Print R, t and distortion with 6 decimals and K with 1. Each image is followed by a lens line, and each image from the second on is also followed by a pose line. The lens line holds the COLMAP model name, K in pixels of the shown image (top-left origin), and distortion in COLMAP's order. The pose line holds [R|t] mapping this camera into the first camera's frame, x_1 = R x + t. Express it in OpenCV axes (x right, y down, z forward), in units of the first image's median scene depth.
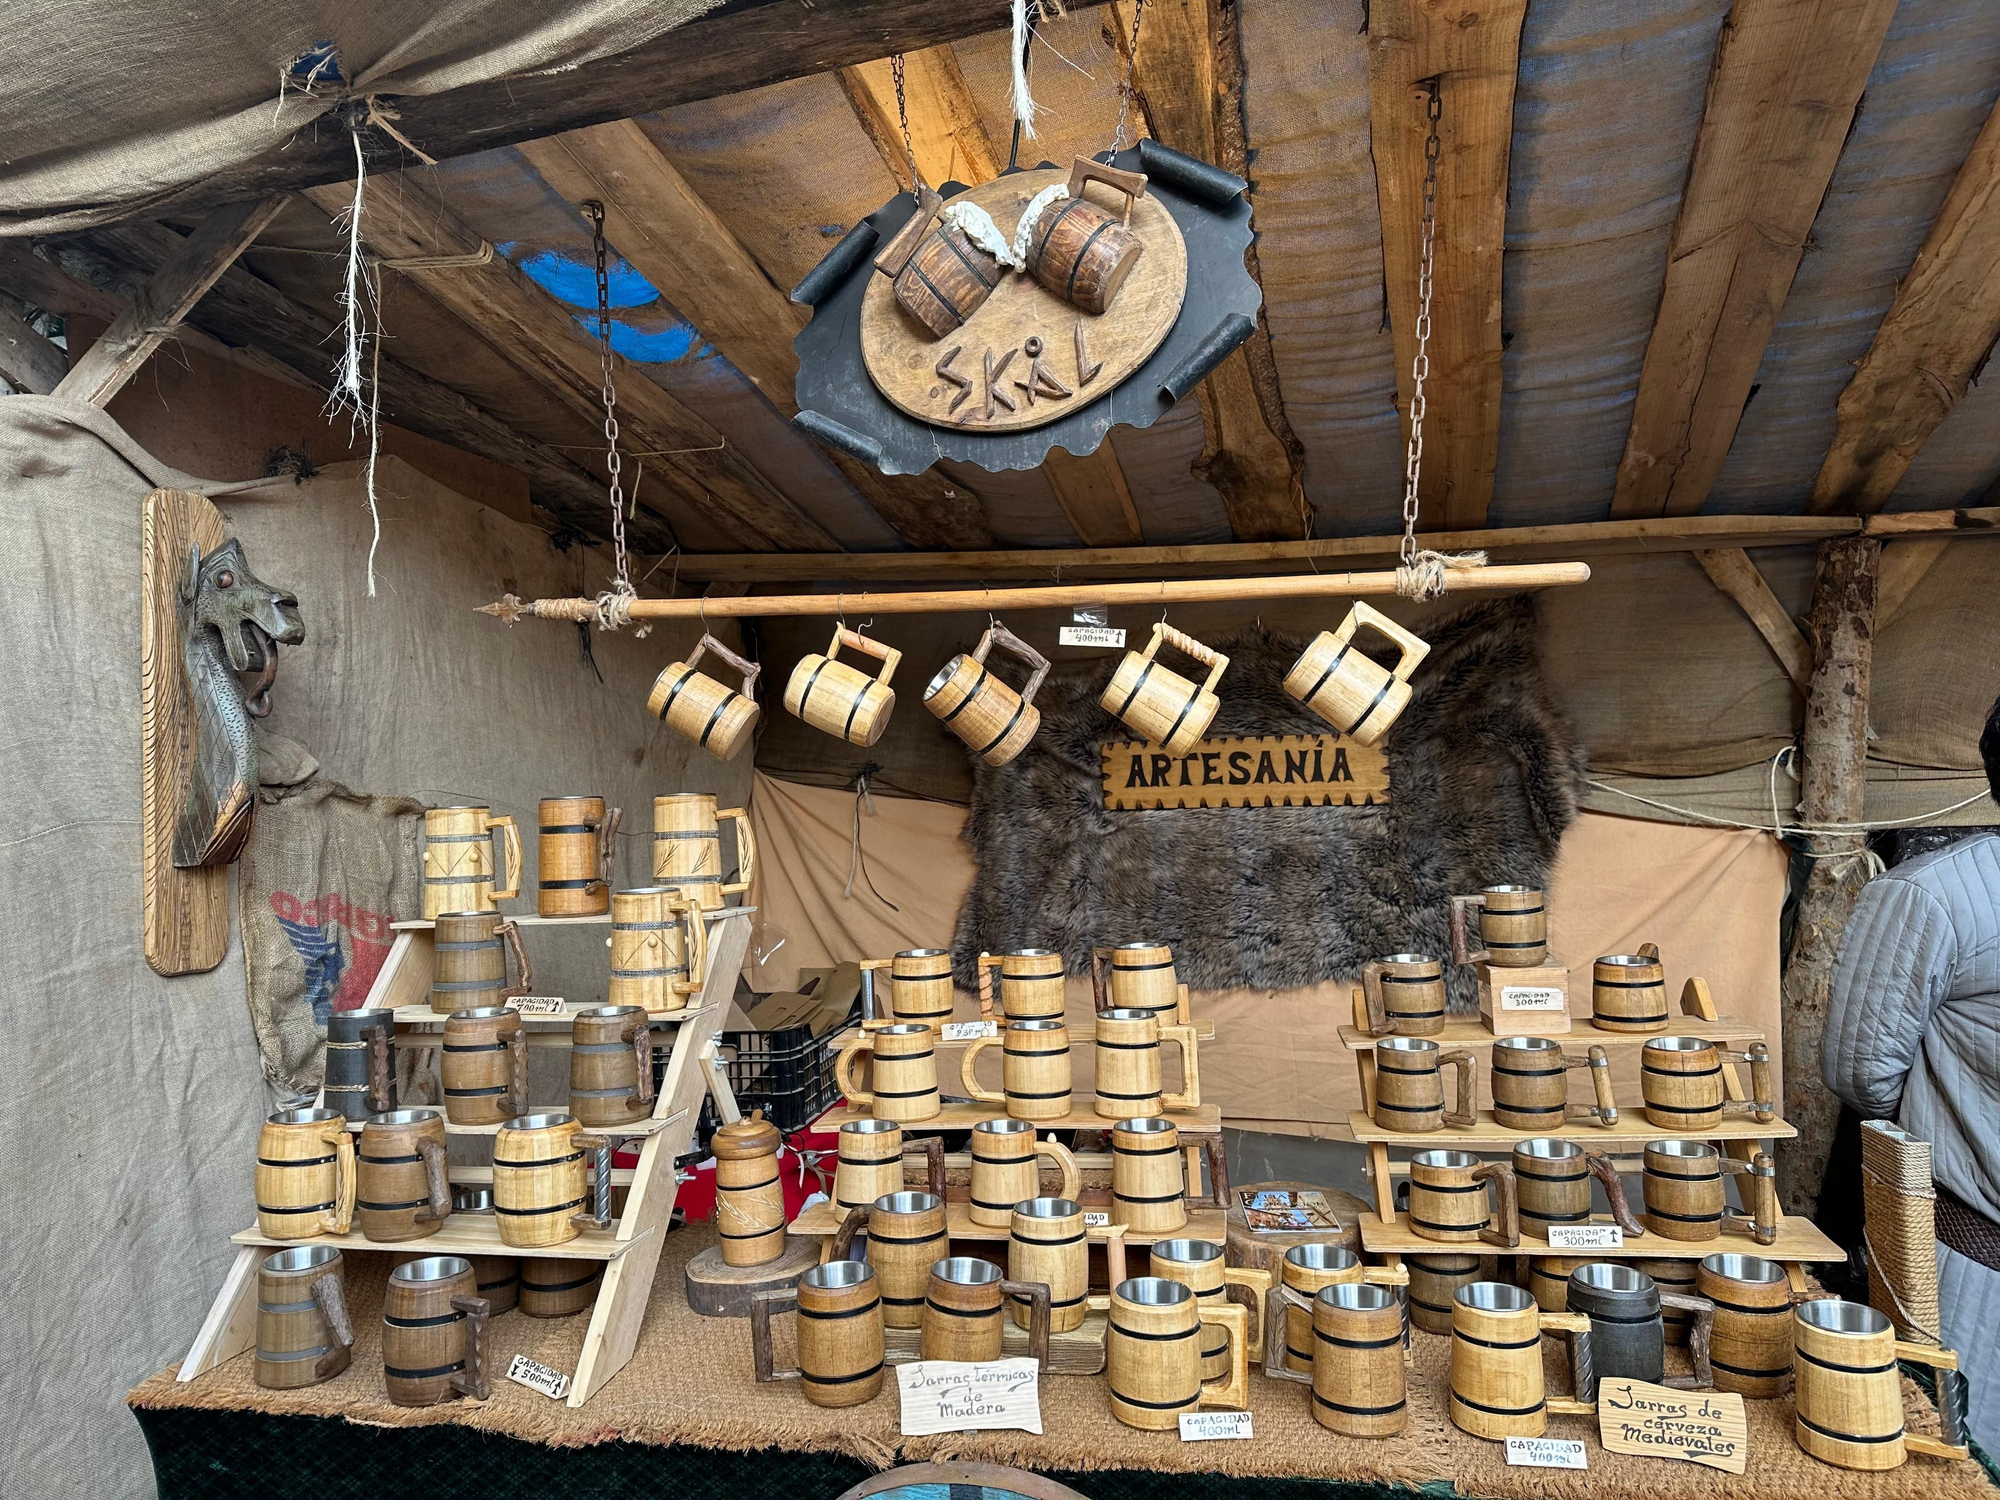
lens RADIAL K [[1384.1, 0, 999.5], [0, 1384.1, 753.9], [0, 0, 1]] dist [0.071975, -0.093210]
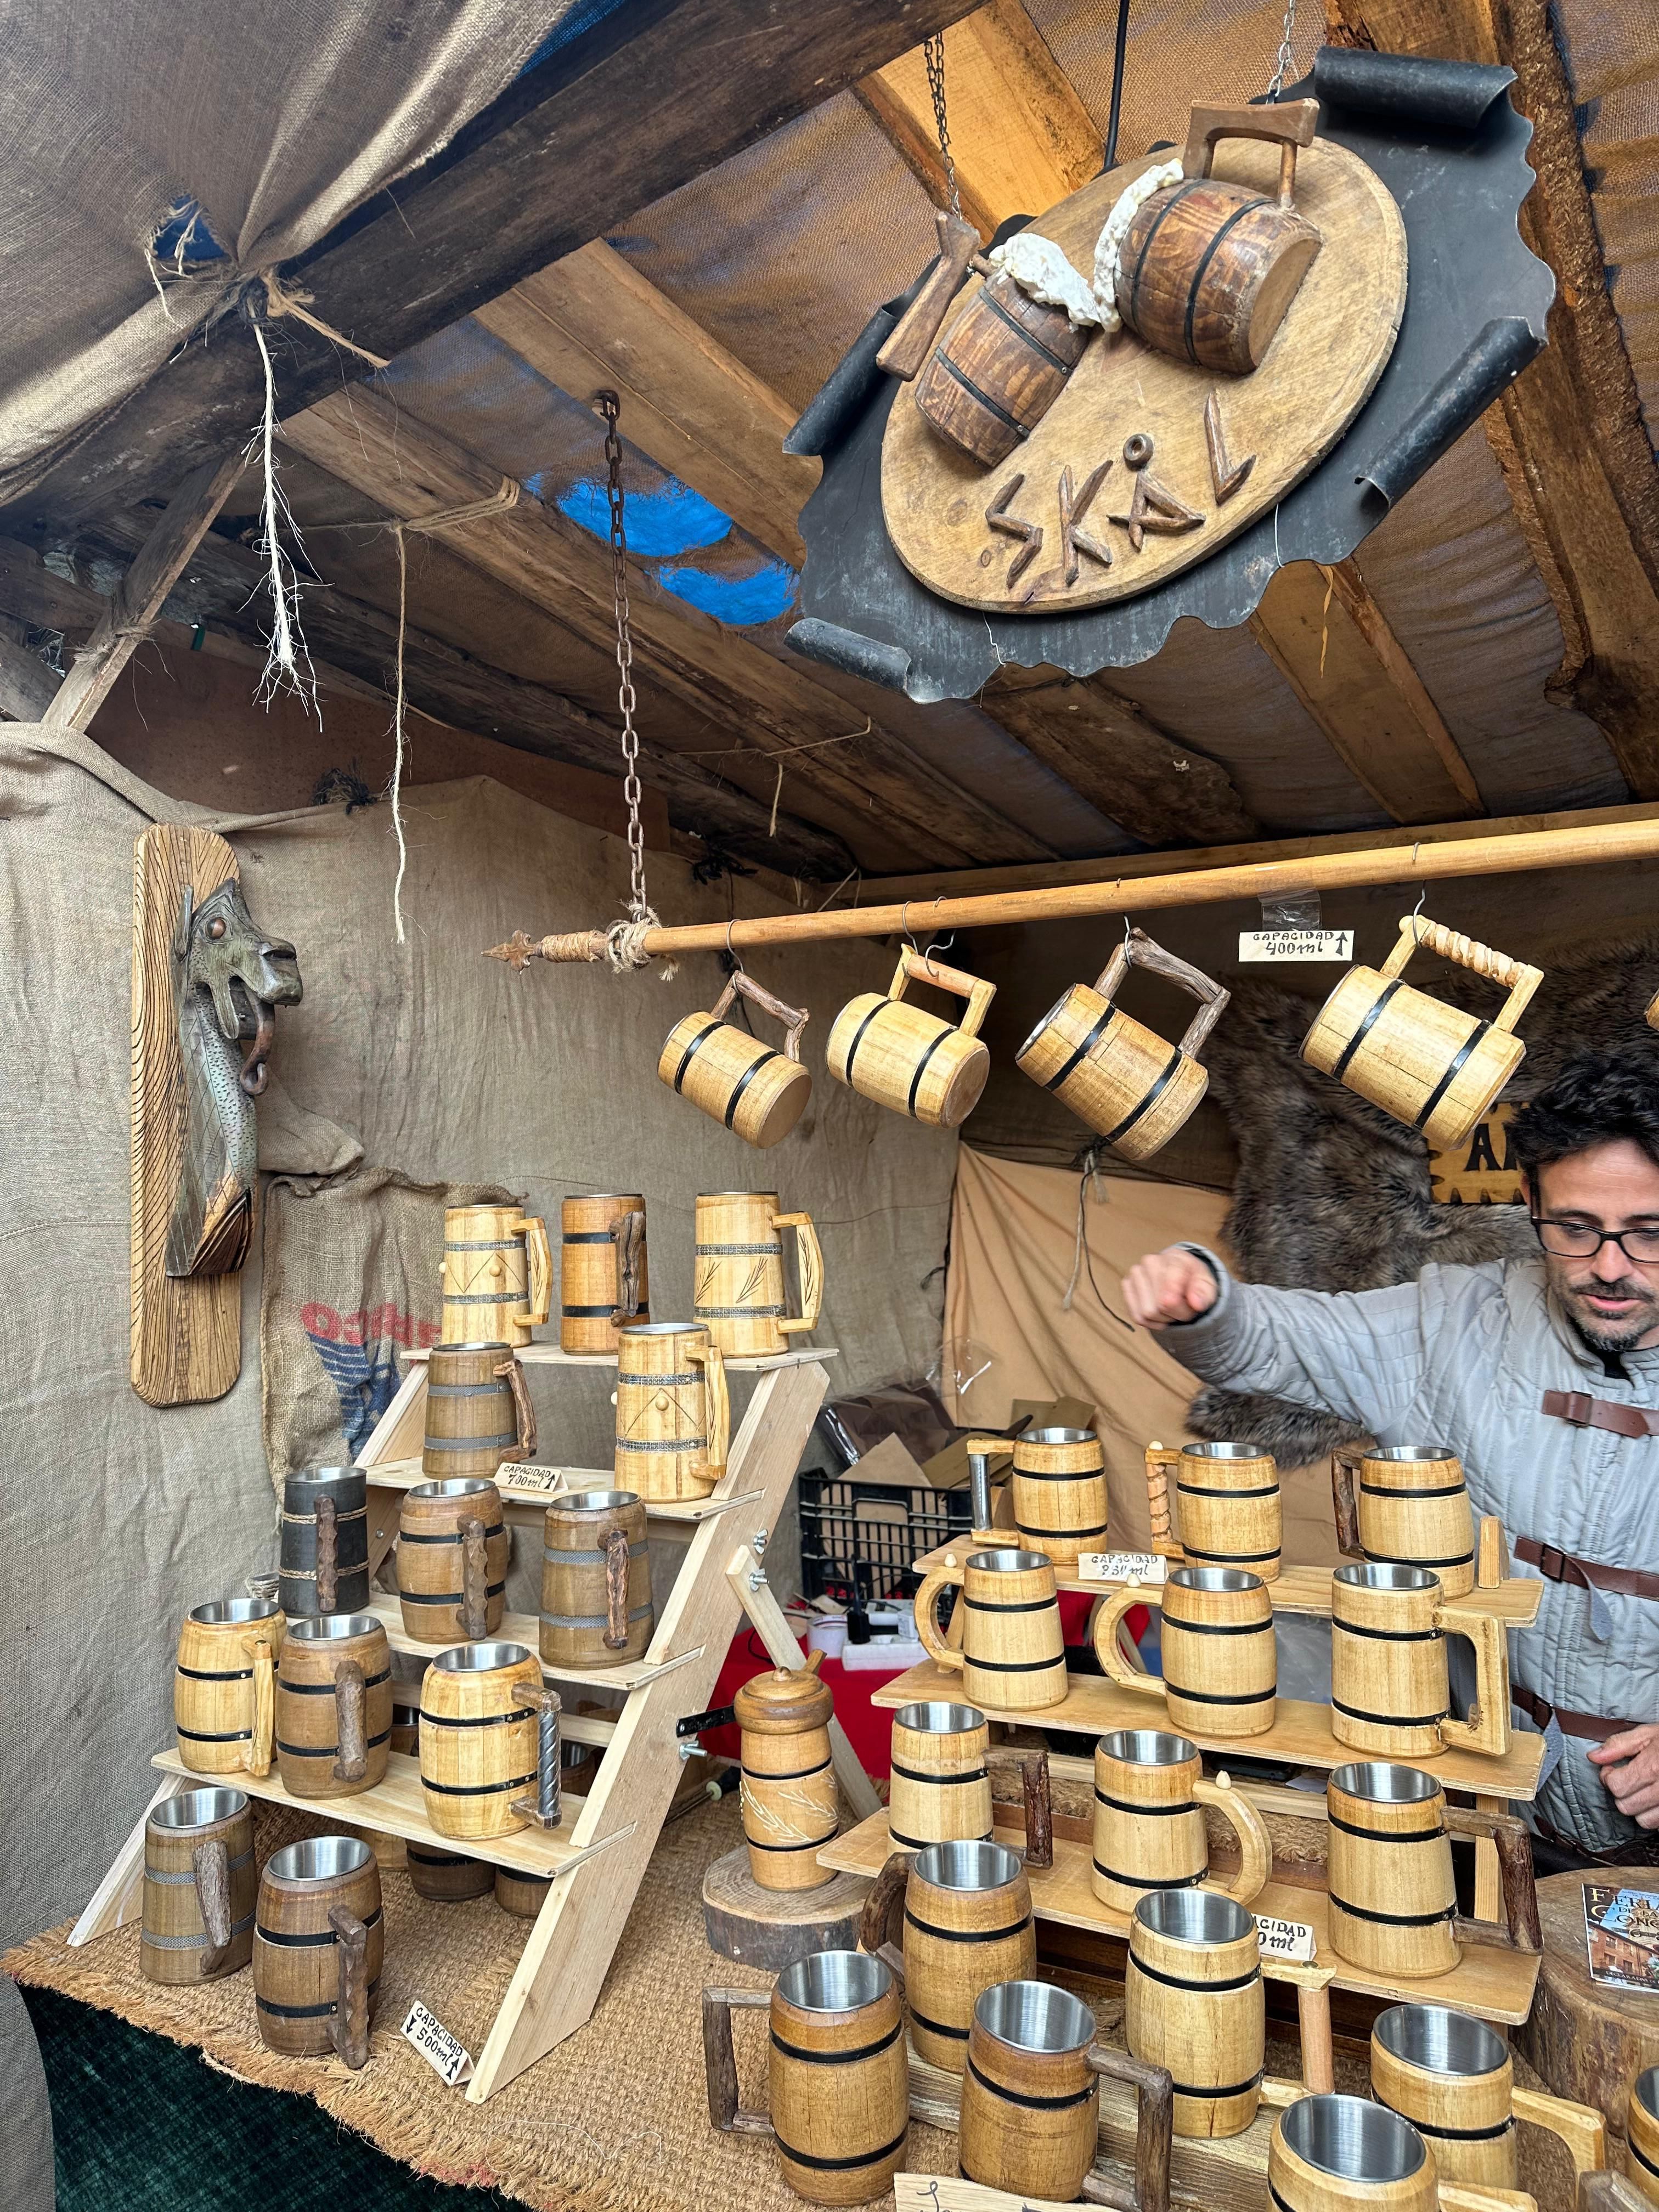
lens RADIAL K [[1530.8, 0, 829.5], [0, 1530.8, 1106.0], [0, 0, 1]] dist [0.071975, -0.093210]
pose [[0.939168, -0.011167, -0.343278, 0.104141], [0.010063, 0.999937, -0.004998, -0.012662], [0.343312, 0.001239, 0.939221, 0.287715]]
